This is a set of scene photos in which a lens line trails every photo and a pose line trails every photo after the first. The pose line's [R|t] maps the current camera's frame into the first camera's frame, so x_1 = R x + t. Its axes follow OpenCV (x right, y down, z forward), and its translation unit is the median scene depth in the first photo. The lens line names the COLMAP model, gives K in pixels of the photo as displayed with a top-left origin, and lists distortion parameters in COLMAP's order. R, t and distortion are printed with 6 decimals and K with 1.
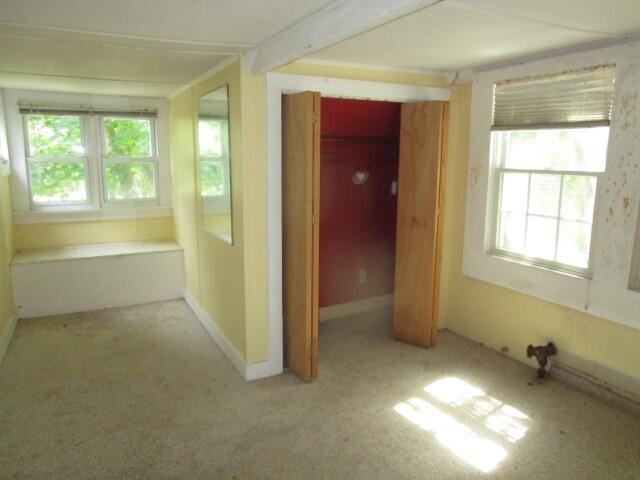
lens RADIAL K [[456.4, 0, 312.5], [0, 456.4, 237.0], [0, 0, 1]] dist [-0.033569, 0.005256]
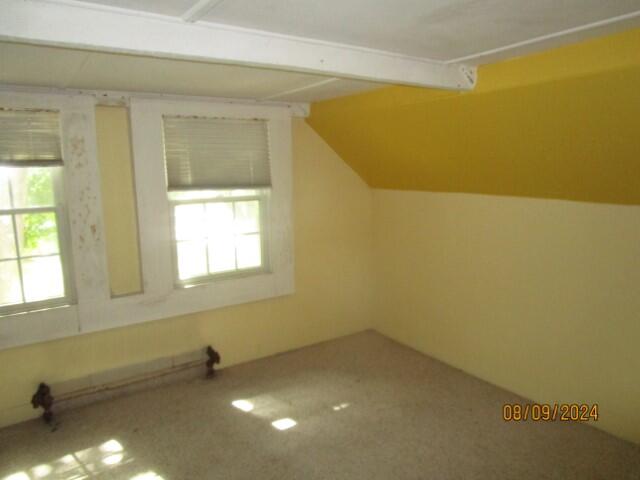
lens RADIAL K [[456.4, 0, 312.5], [0, 456.4, 237.0], [0, 0, 1]] dist [-0.033569, 0.005256]
pose [[-0.109709, -0.134418, 0.984833, -0.528076], [0.209993, 0.965315, 0.155147, -0.116523], [-0.971528, 0.223829, -0.077677, 0.515685]]
